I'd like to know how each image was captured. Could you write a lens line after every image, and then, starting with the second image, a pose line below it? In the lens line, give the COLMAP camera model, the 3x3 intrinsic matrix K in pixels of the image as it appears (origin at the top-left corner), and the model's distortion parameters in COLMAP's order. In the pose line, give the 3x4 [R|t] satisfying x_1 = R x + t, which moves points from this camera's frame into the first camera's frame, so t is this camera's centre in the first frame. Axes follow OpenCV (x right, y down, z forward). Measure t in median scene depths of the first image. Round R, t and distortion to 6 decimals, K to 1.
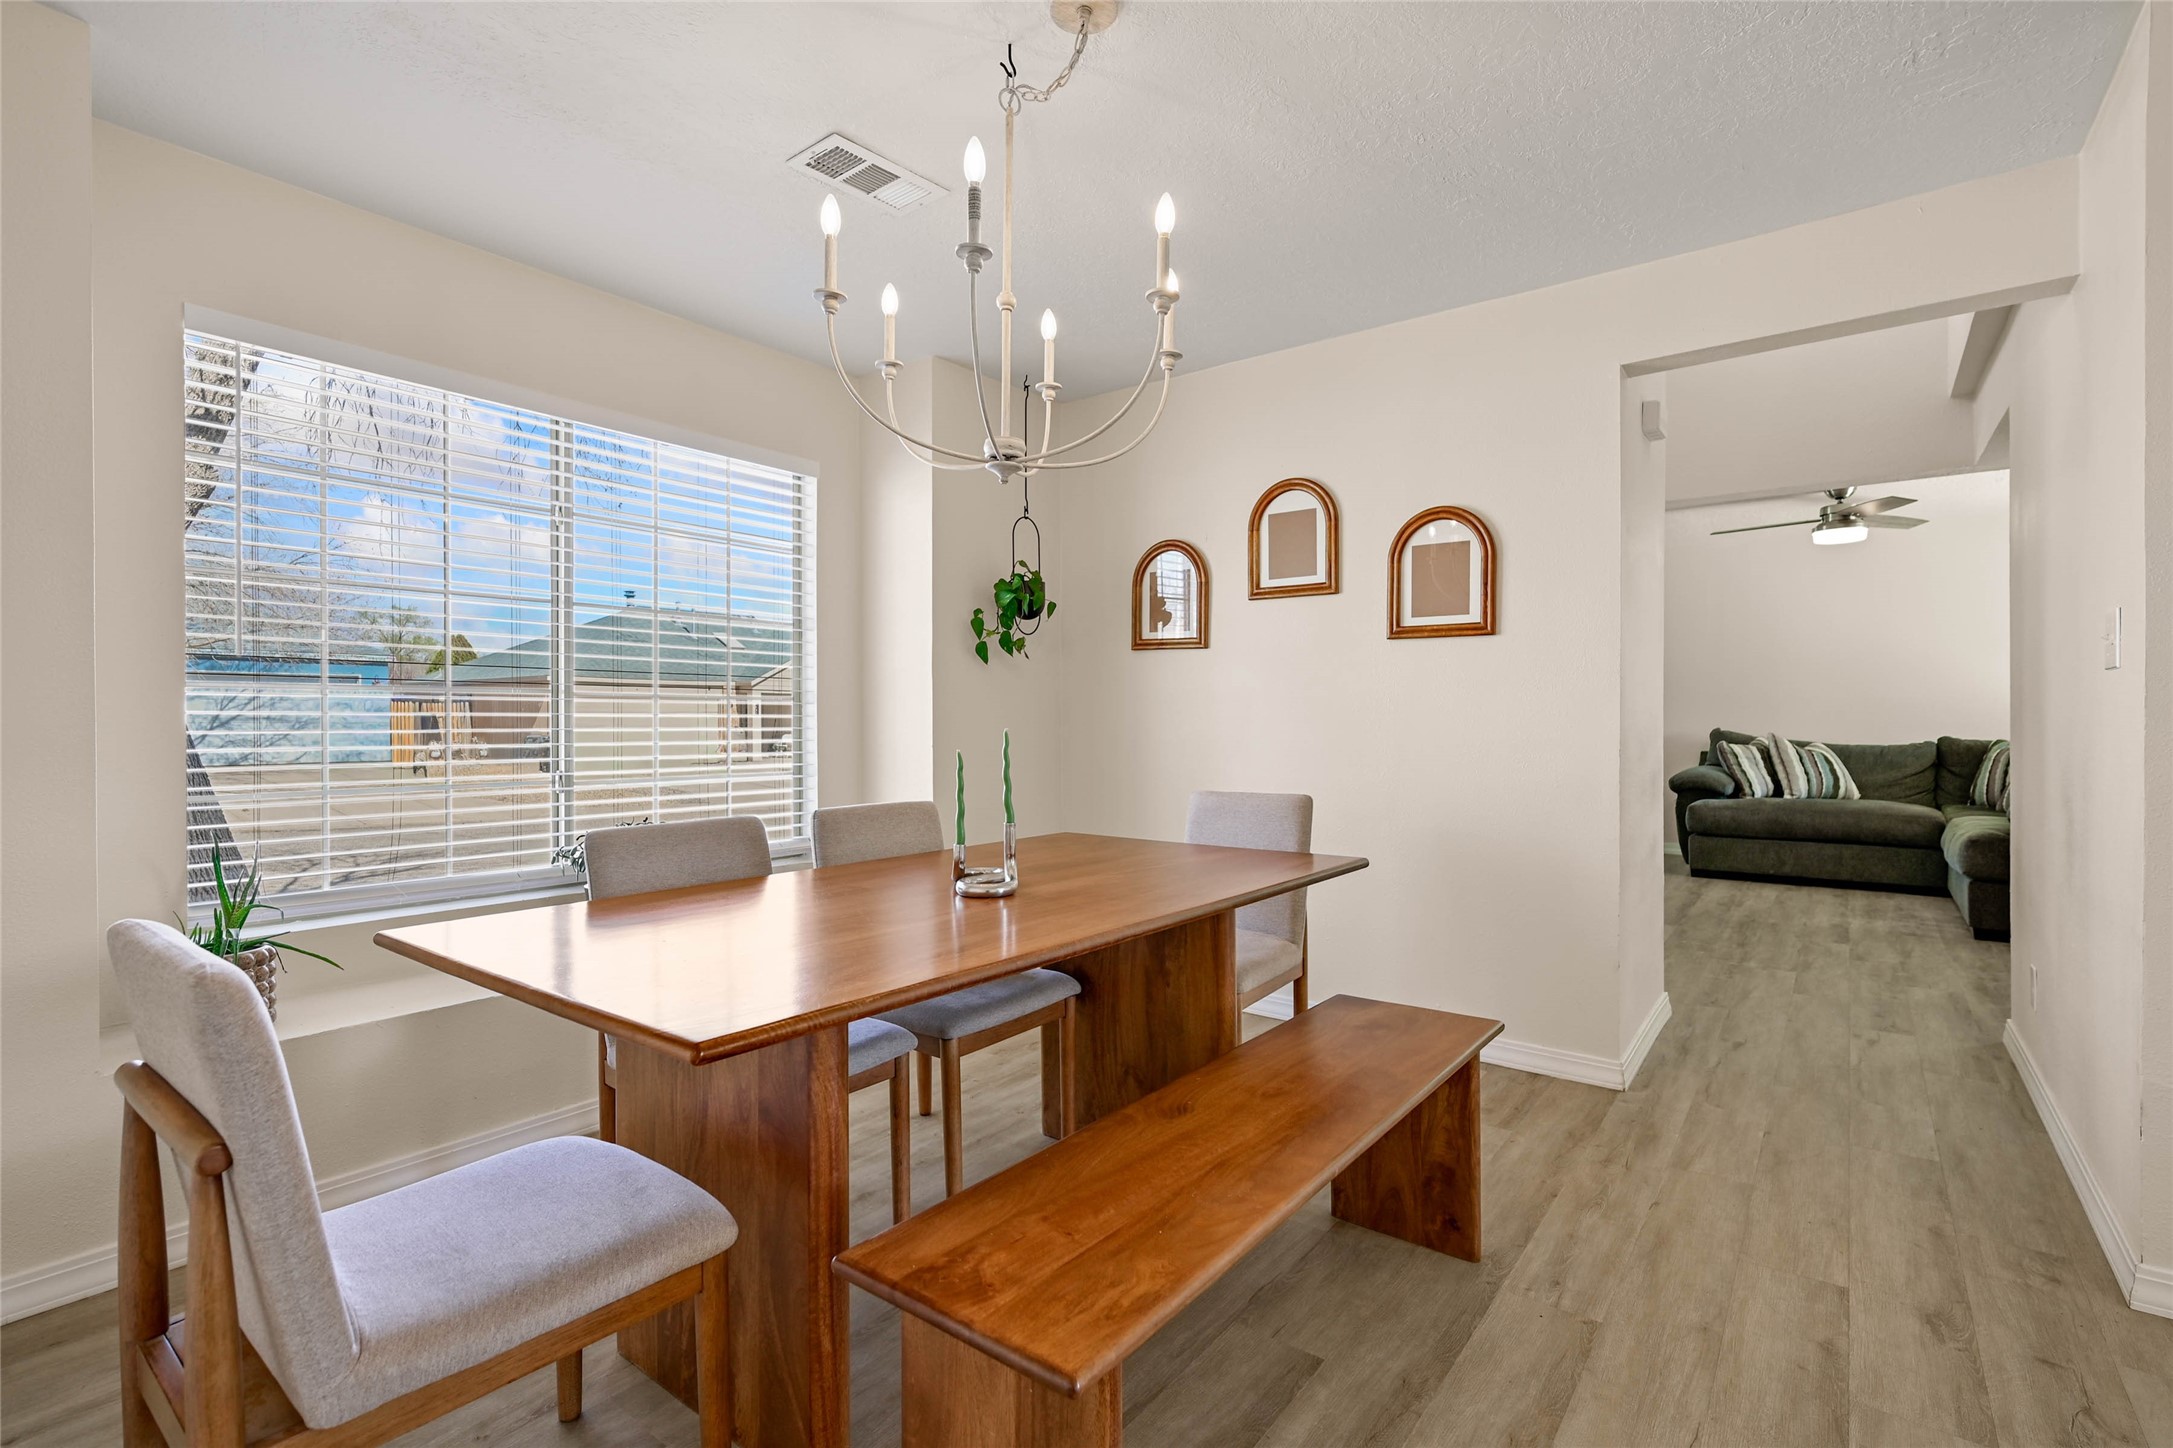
lens RADIAL K [[1003.6, 0, 1086.5], [0, 1003.6, 724.0], [0, 0, 1]] dist [-0.001796, 0.000210]
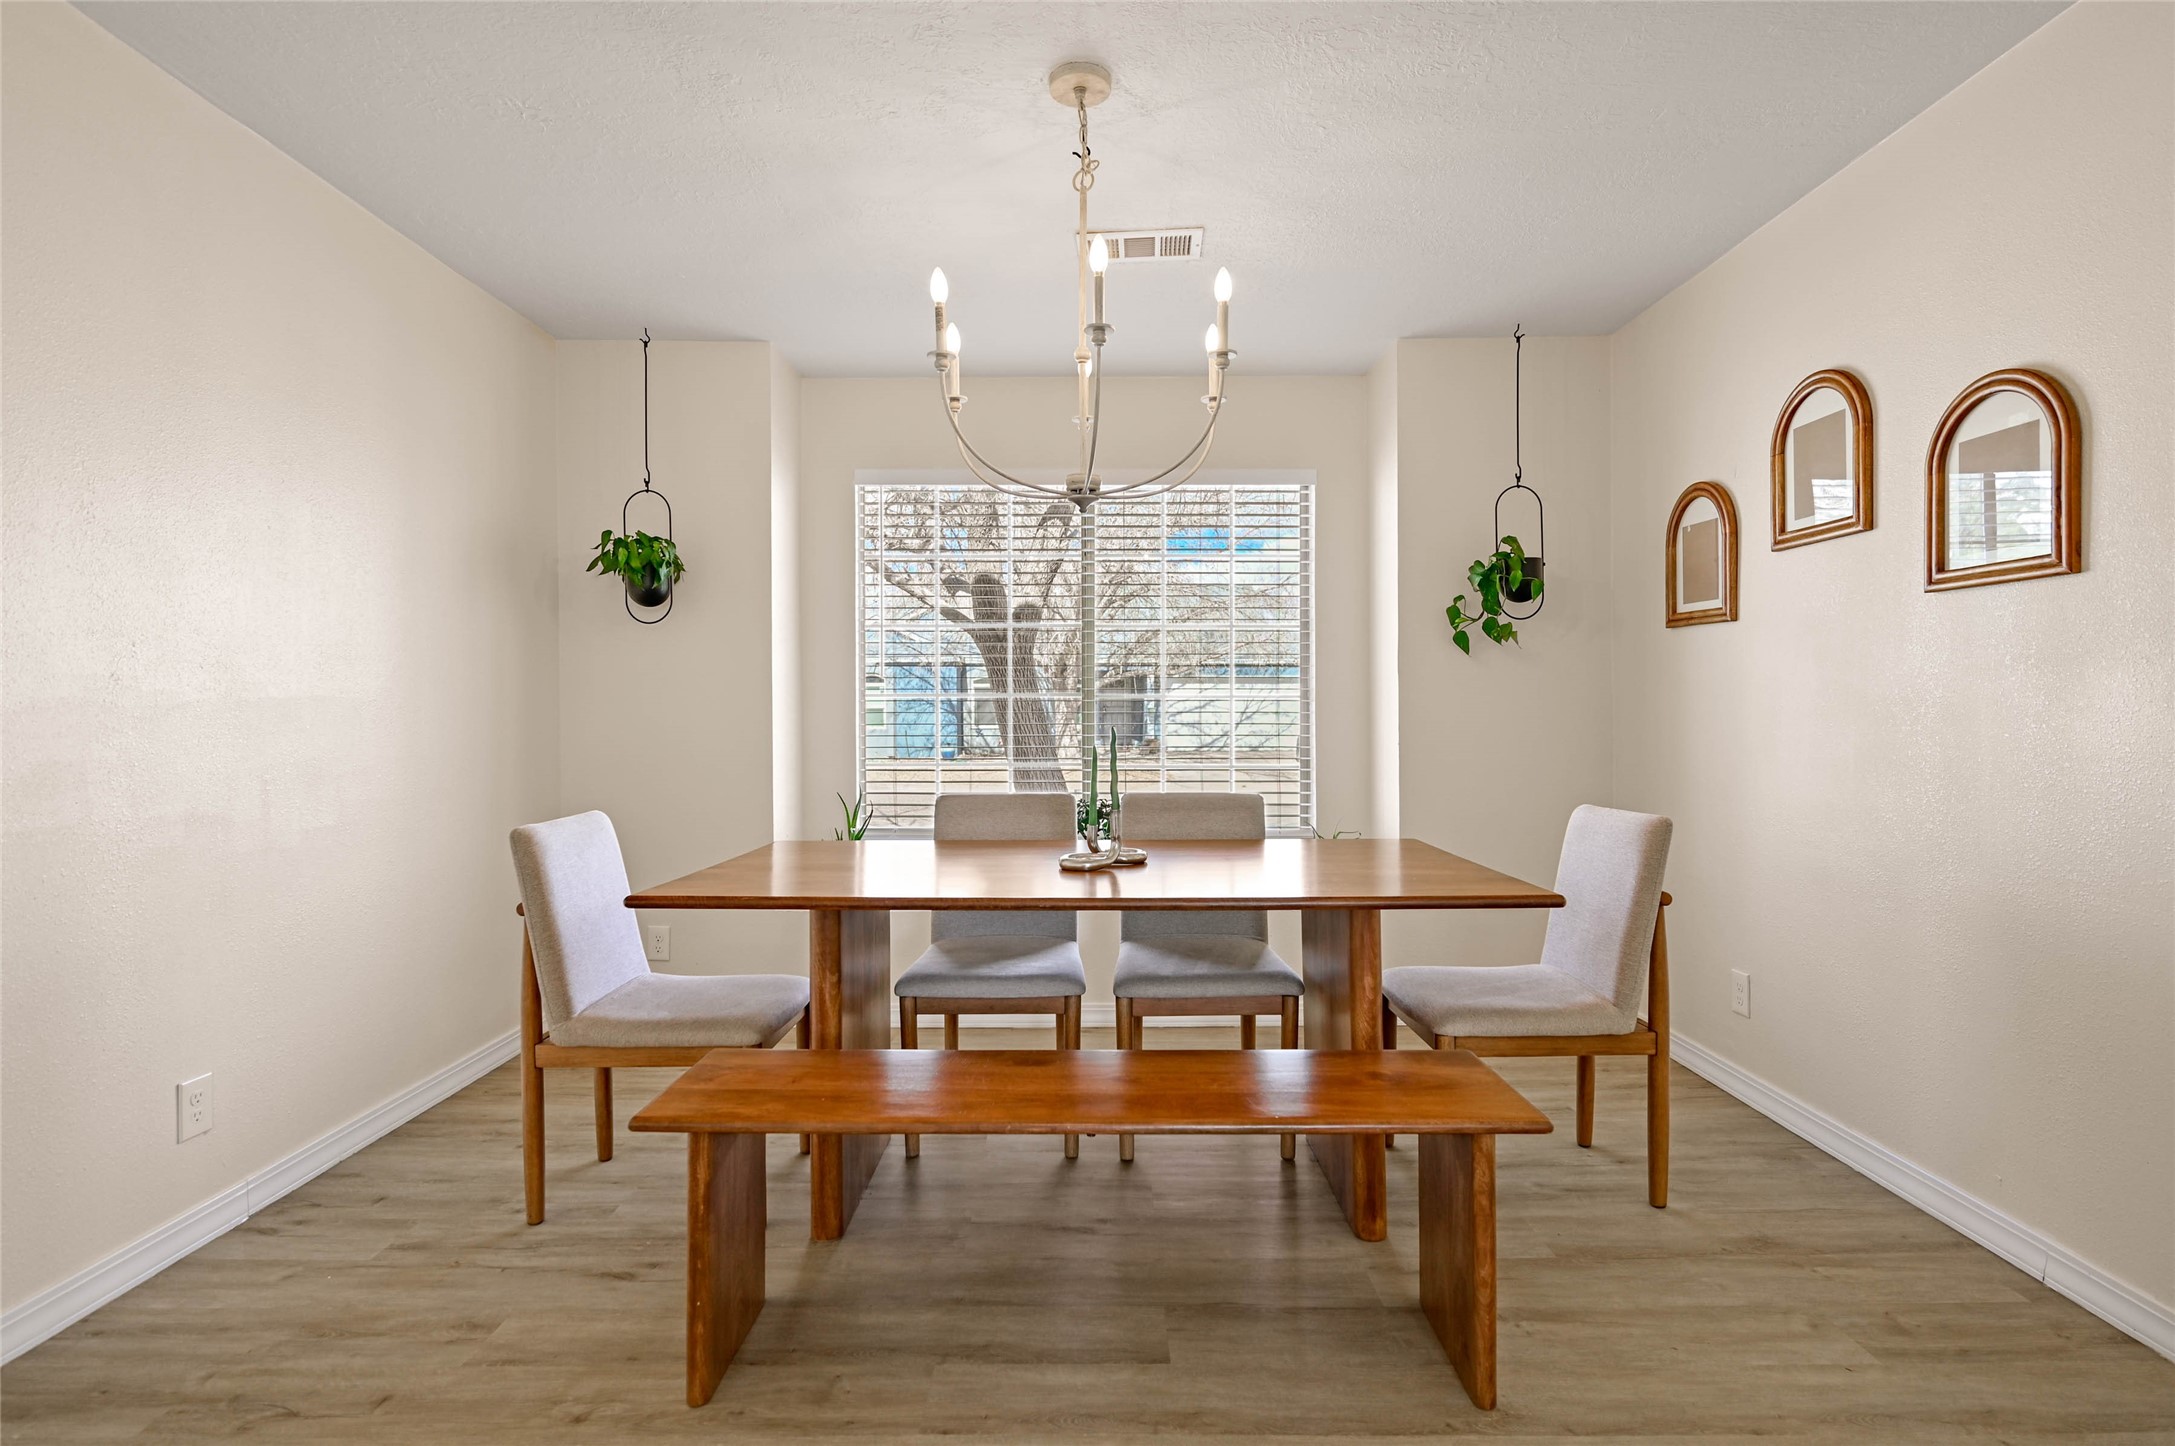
lens RADIAL K [[1051.1, 0, 1087.5], [0, 1051.1, 723.0], [0, 0, 1]] dist [0.000704, 0.000124]
pose [[0.608265, 0.007633, -0.793697, 0.286821], [-0.002828, 0.999968, 0.007450, -0.001945], [0.793729, -0.002287, 0.608267, 0.085929]]
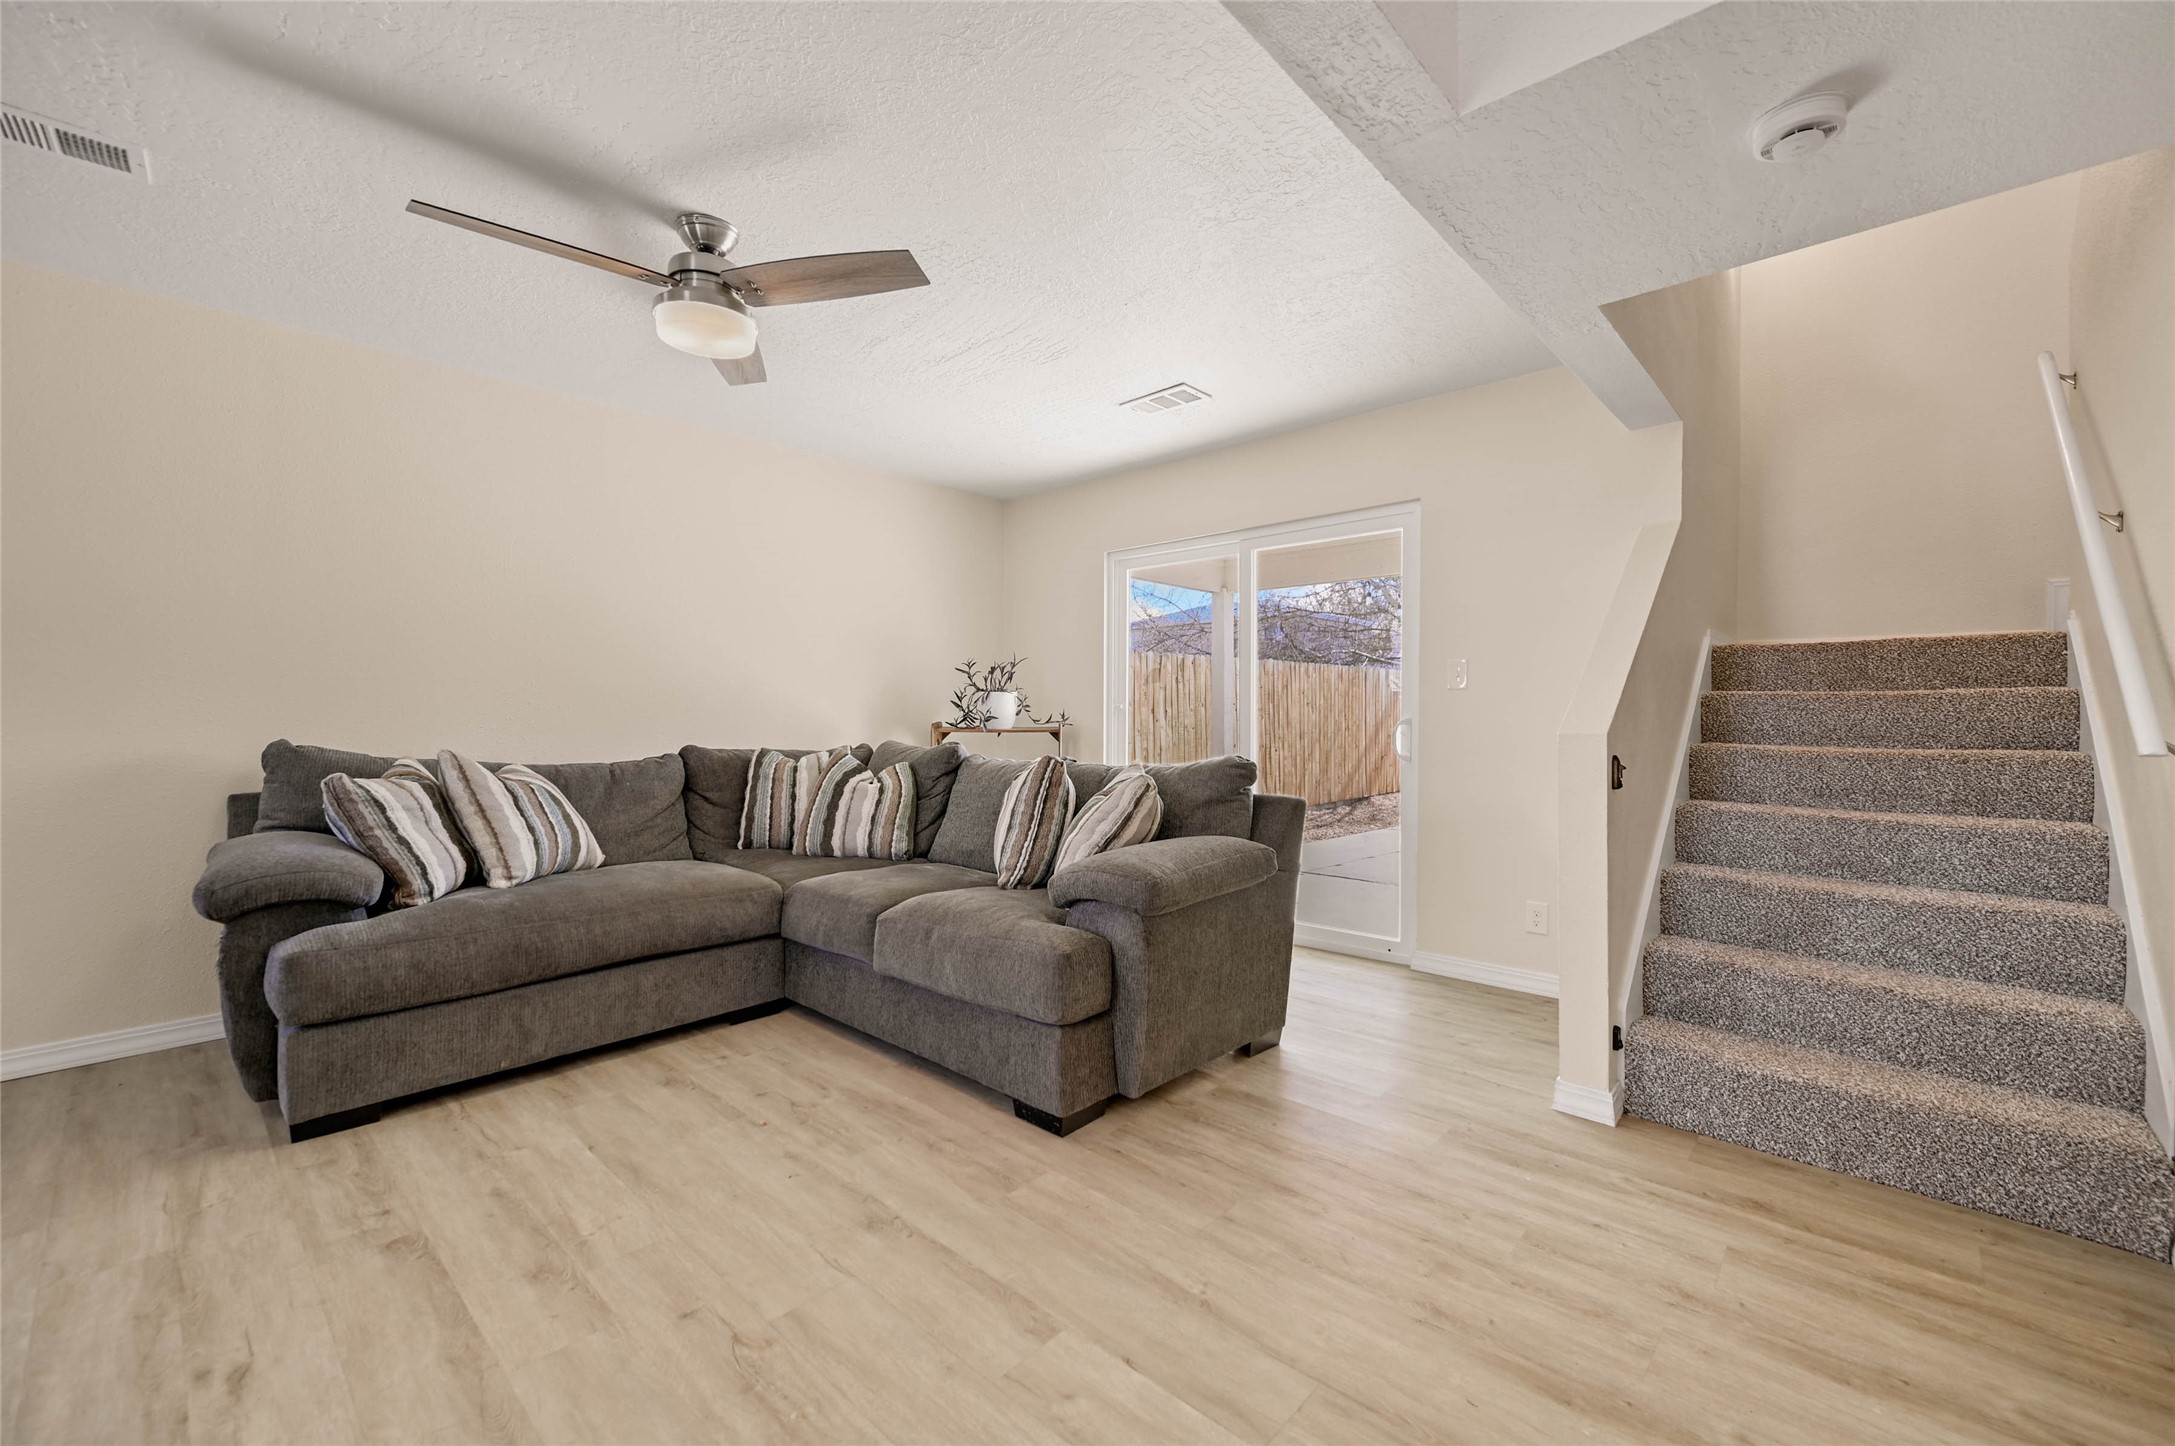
lens RADIAL K [[876.8, 0, 1087.5], [0, 876.8, 723.0], [0, 0, 1]] dist [-0.001878, 0.000053]
pose [[0.093610, -0.010459, 0.995554, 0.330694], [0.007011, 0.999927, 0.009846, -0.006054], [-0.995584, 0.006058, 0.093677, 0.723232]]
